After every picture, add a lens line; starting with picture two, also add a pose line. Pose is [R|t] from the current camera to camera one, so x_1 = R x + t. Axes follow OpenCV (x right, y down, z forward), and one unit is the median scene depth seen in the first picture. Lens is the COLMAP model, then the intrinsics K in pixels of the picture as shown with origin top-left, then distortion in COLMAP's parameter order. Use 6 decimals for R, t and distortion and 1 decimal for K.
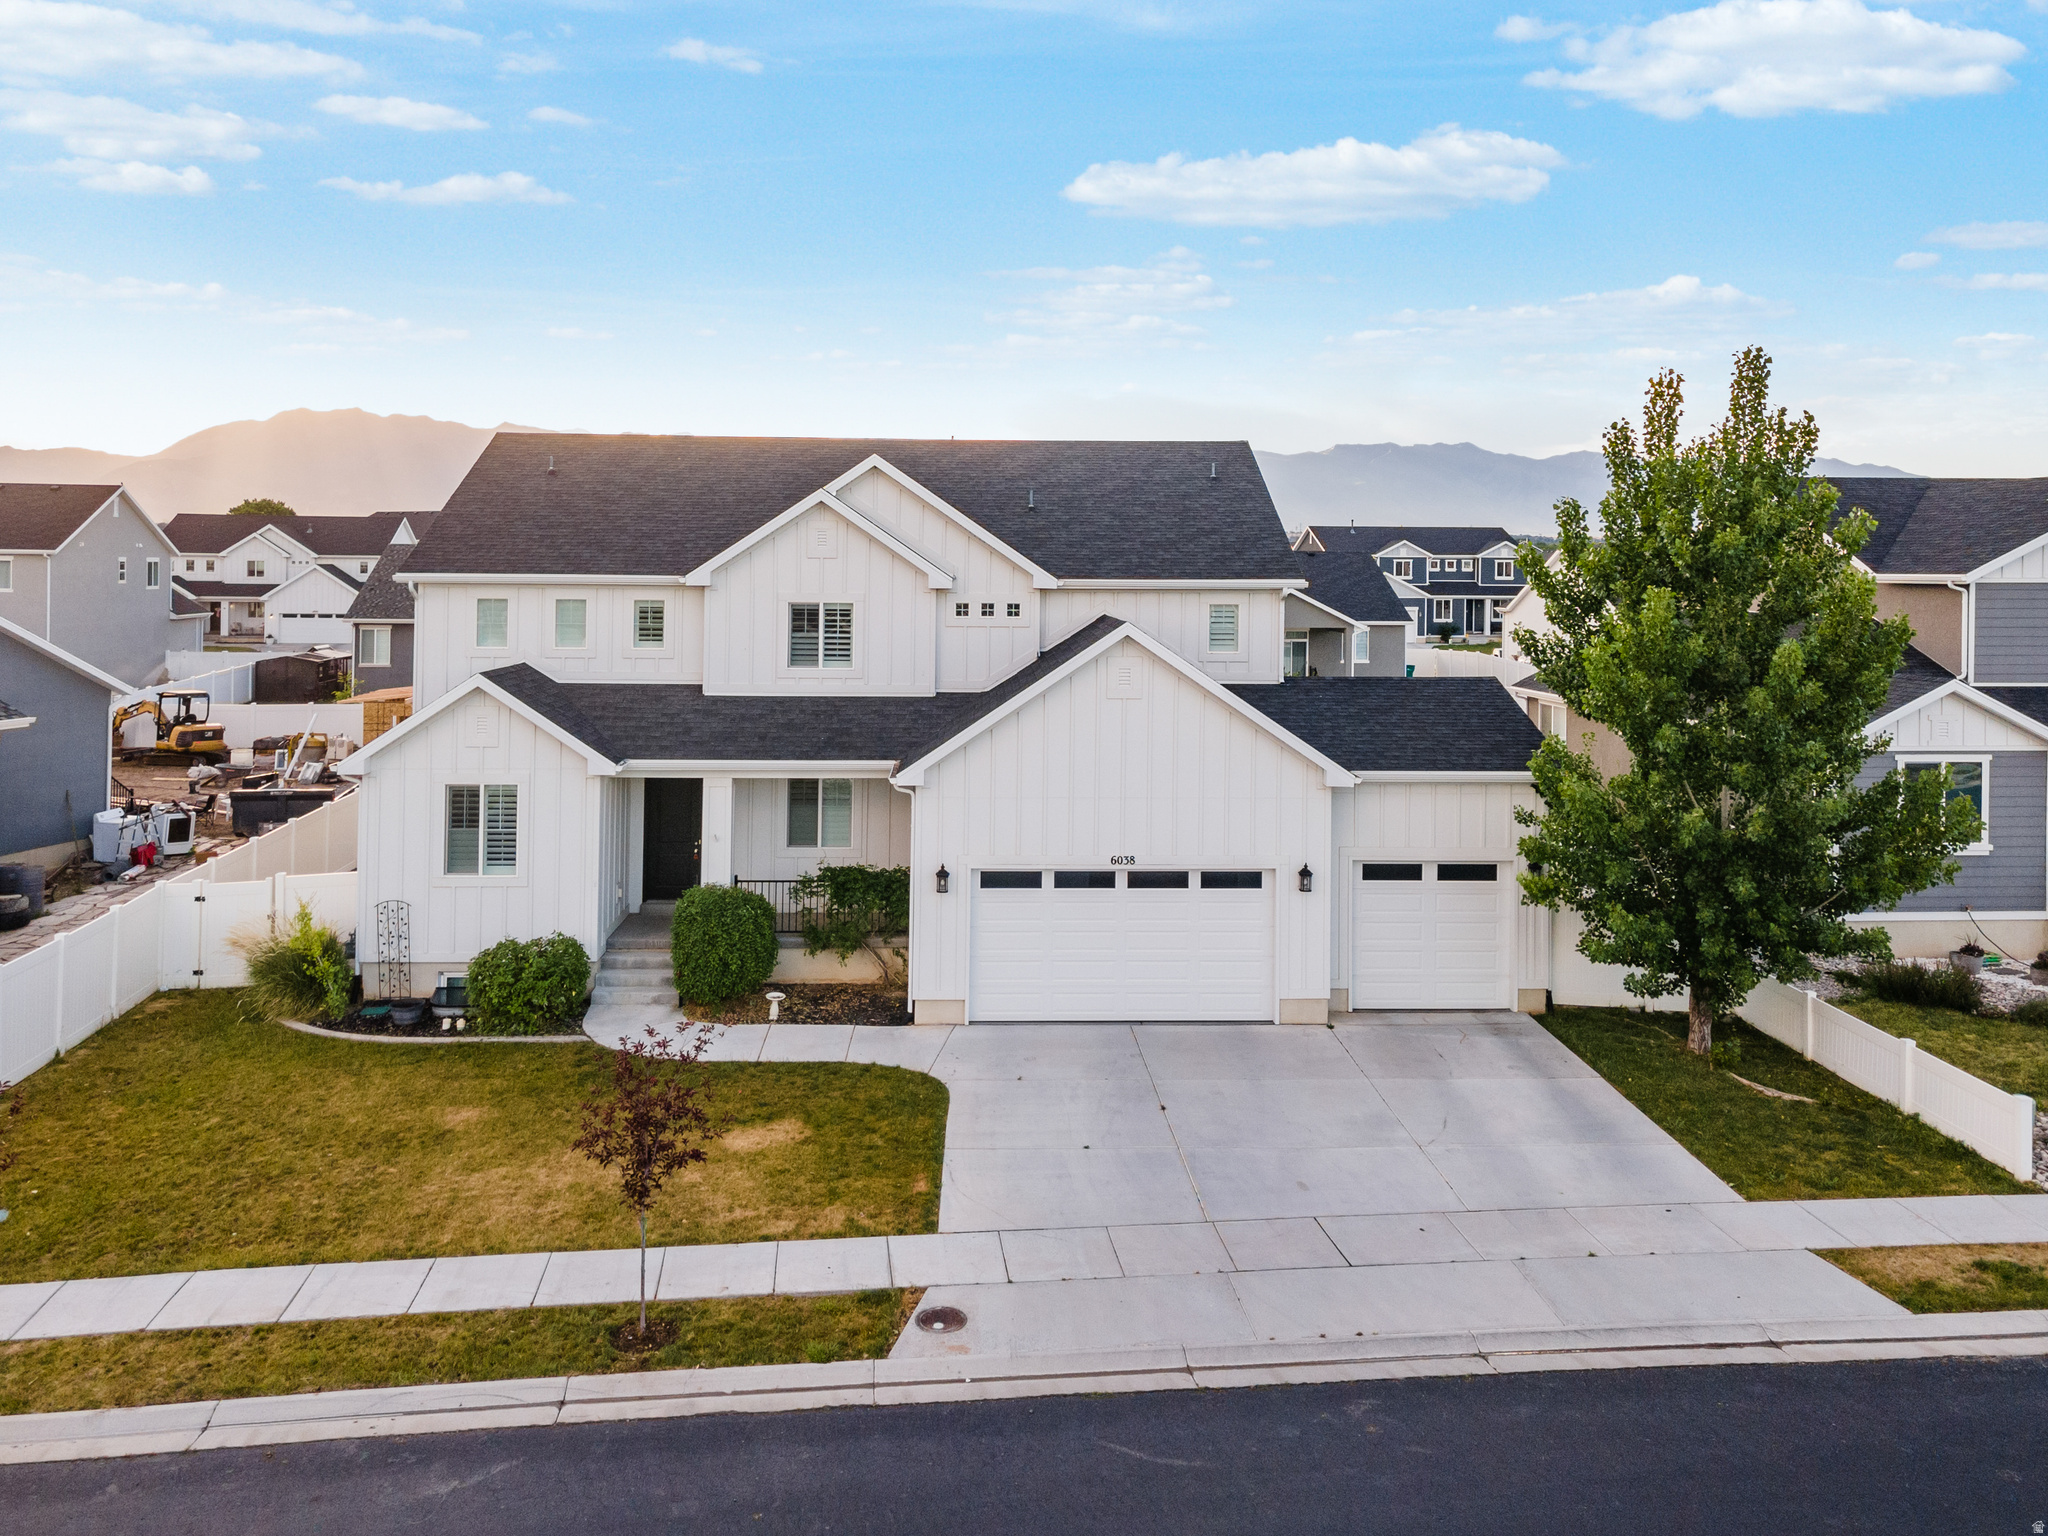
lens RADIAL K [[1546.7, 0, 1023.5], [0, 1546.7, 549.2], [0, 0, 1]] dist [0.029507, -0.000836]
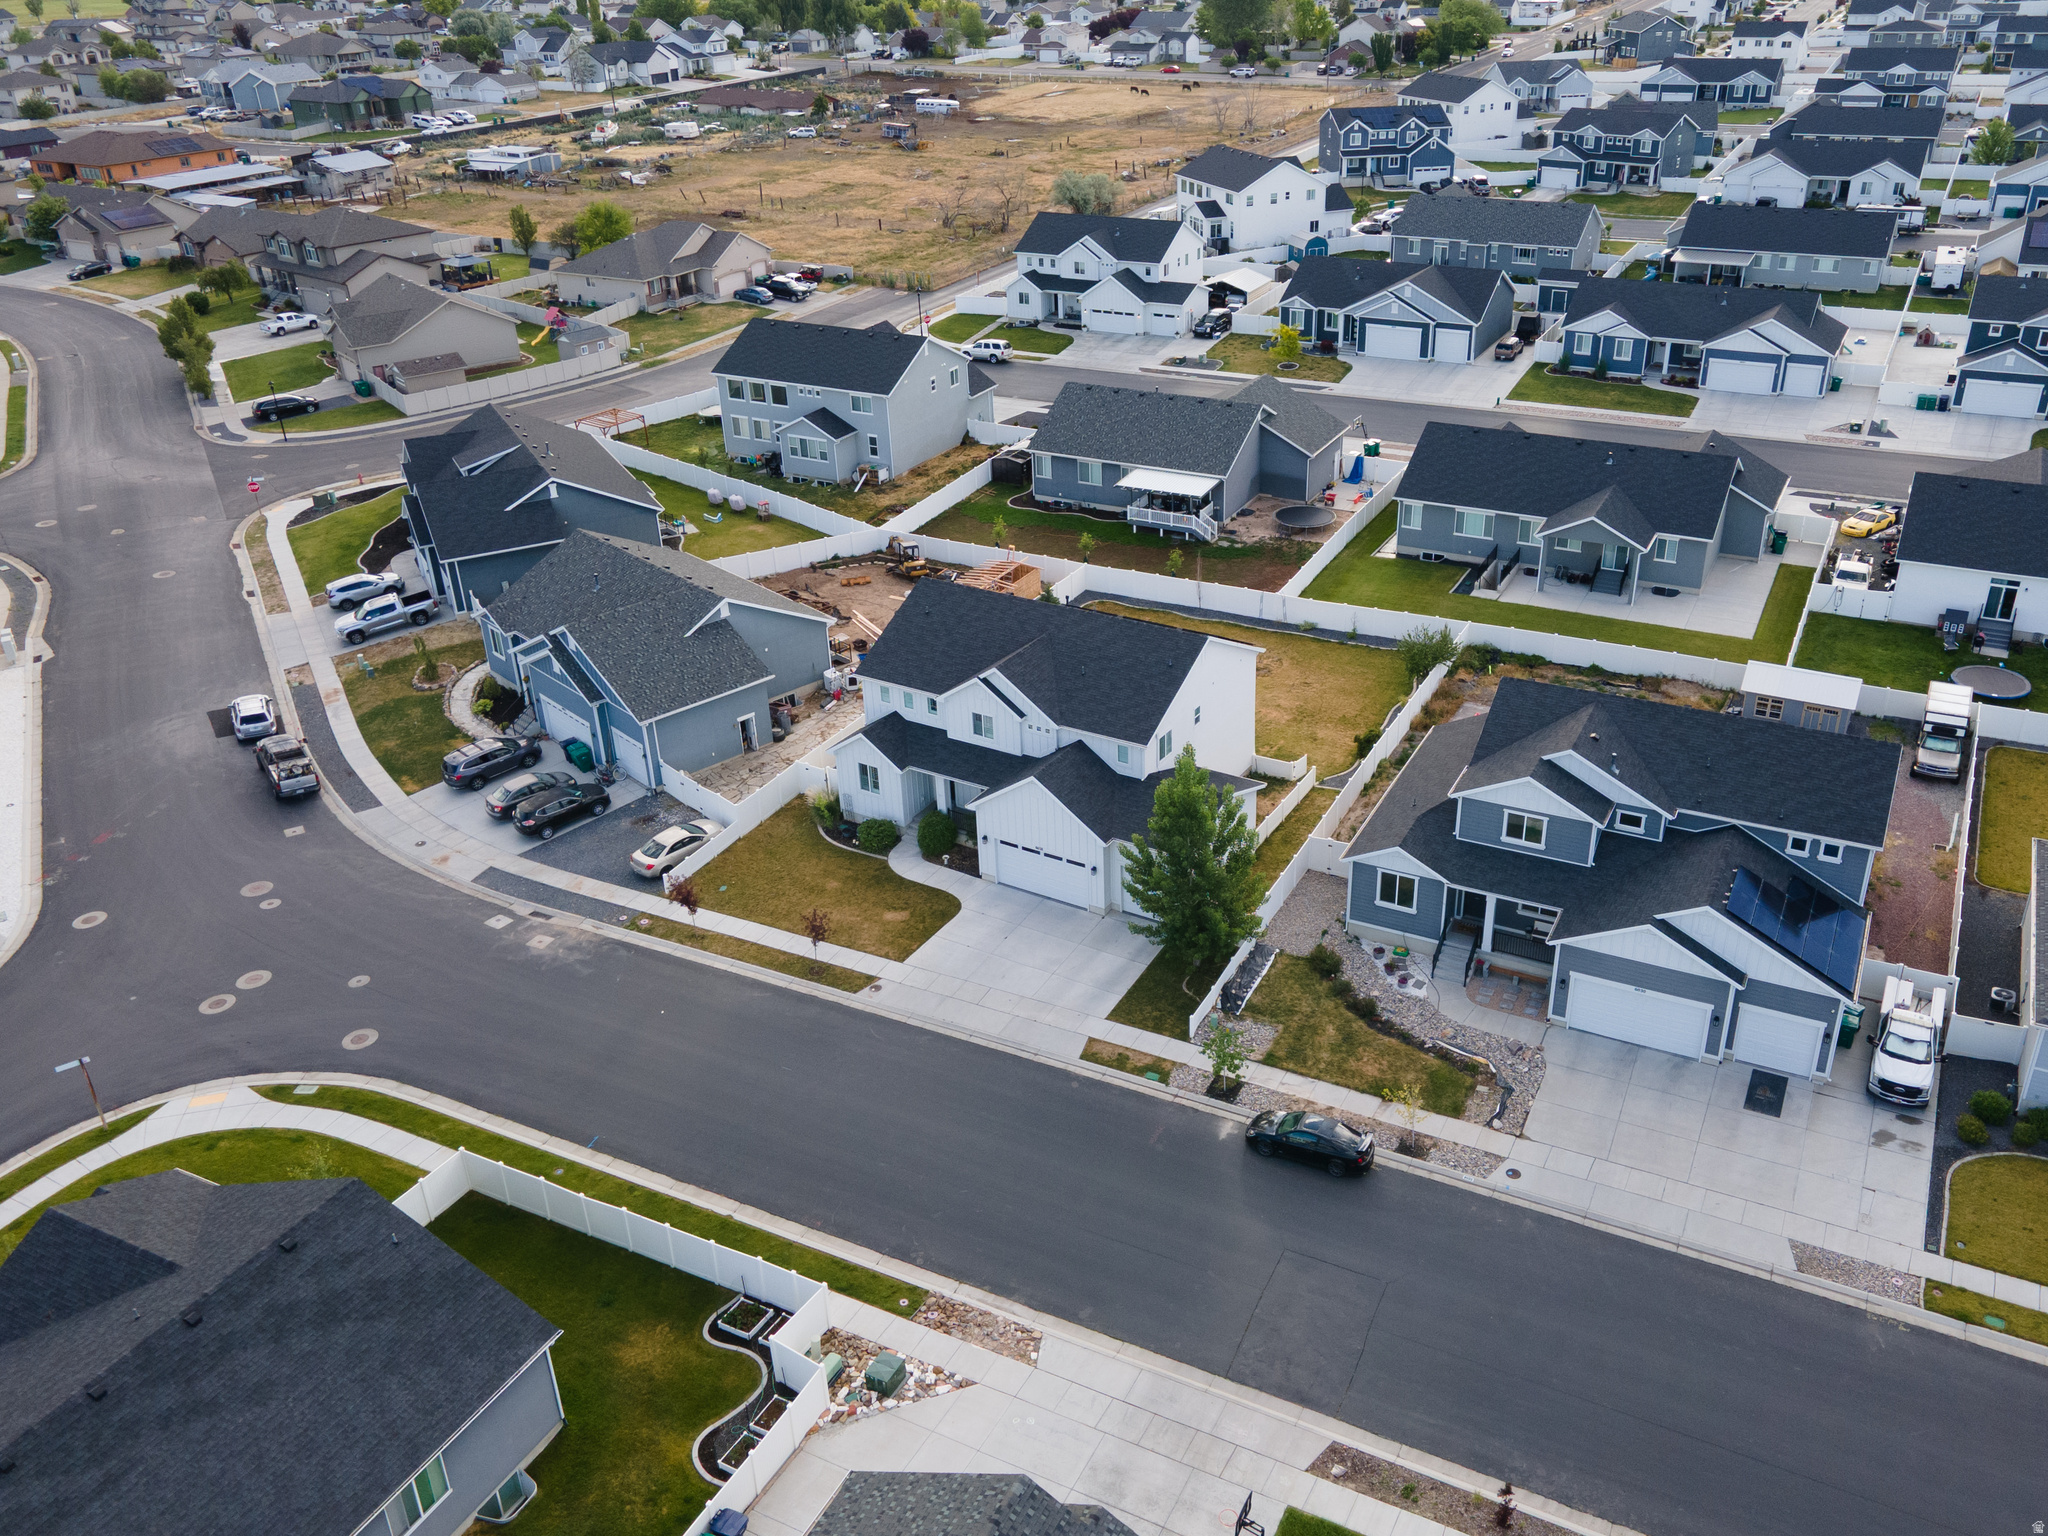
lens RADIAL K [[1620.2, 0, 1133.8], [0, 1620.2, 762.0], [0, 0, 1]] dist [0.003022, 0.047151]
pose [[0.847652, 0.227188, -0.479450, 1.519637], [0.029470, 0.882122, 0.470097, -1.257977], [0.529734, -0.412608, 0.741038, -0.973918]]
